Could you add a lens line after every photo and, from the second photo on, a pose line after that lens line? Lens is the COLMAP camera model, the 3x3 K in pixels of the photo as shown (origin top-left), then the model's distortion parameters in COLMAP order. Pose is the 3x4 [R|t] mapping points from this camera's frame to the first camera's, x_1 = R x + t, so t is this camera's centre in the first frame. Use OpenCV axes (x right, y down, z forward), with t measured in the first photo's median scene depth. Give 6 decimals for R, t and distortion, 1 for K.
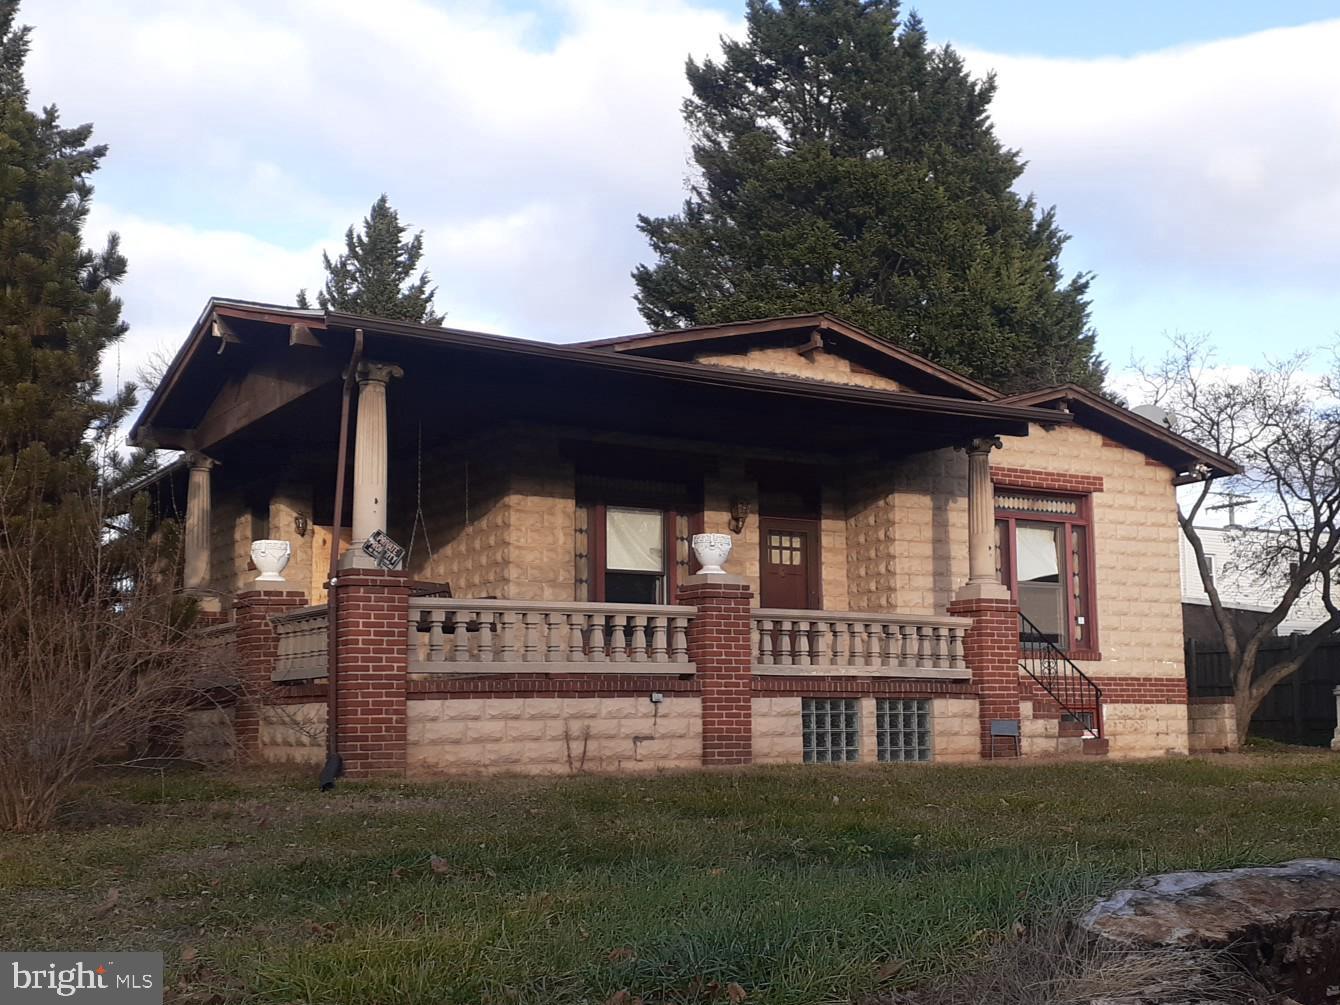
lens RADIAL K [[1602.7, 0, 752.8], [0, 1602.7, 562.7], [0, 0, 1]] dist [0.321760, -1.276930]
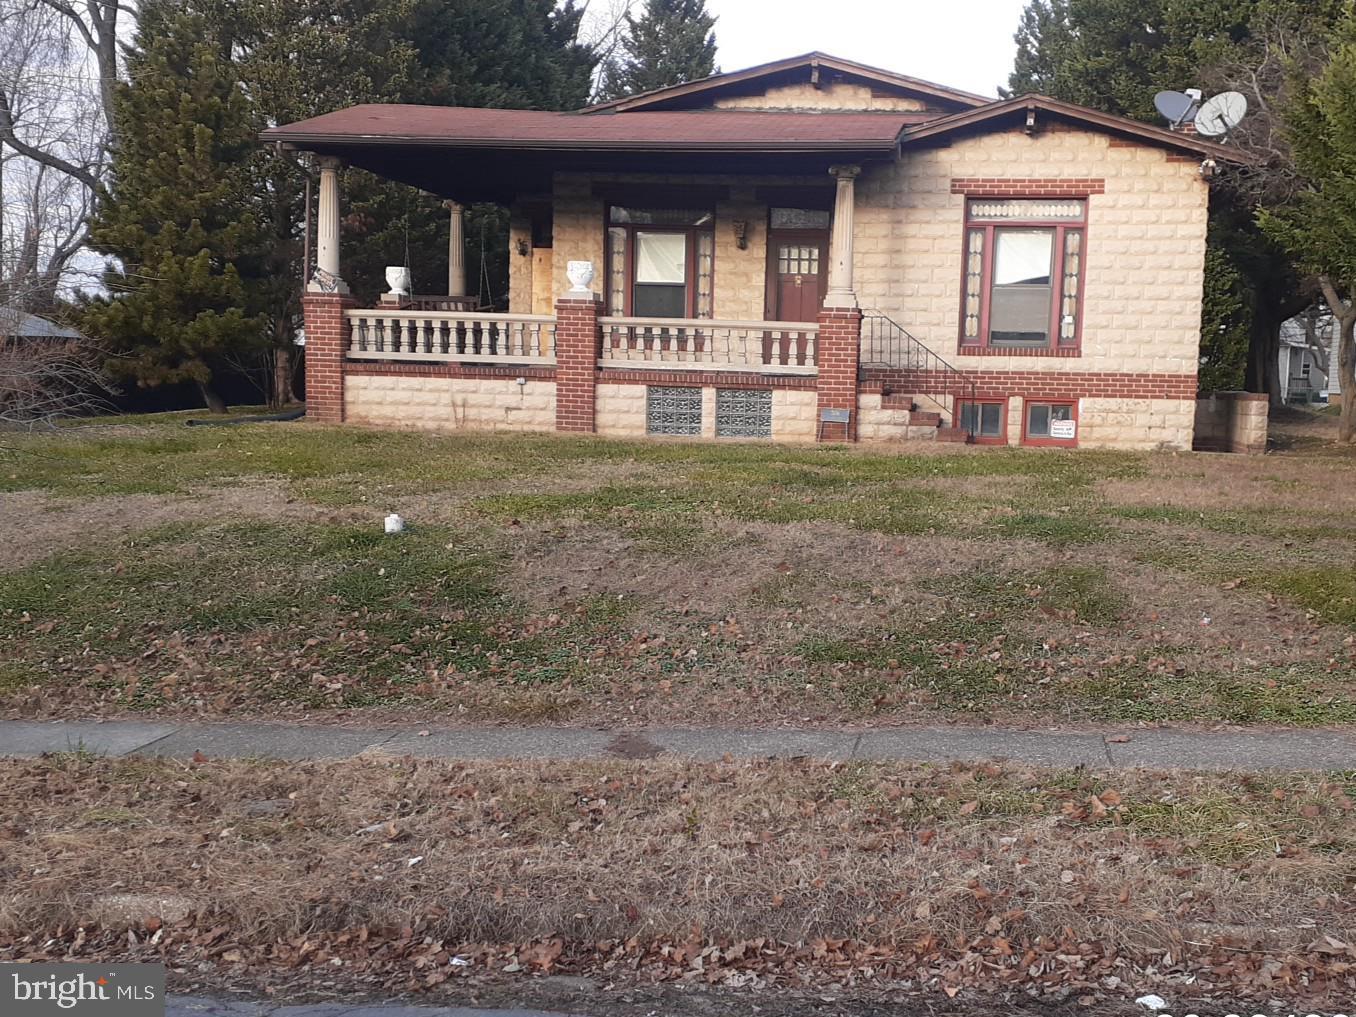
lens RADIAL K [[1621.8, 0, 761.8], [0, 1621.8, 569.4], [0, 0, 1]] dist [0.321760, -1.276930]
pose [[0.740782, 0.111276, -0.662465, 0.799725], [0.032074, 0.979200, 0.200345, -0.027472], [0.670979, -0.169660, 0.721805, 0.045323]]
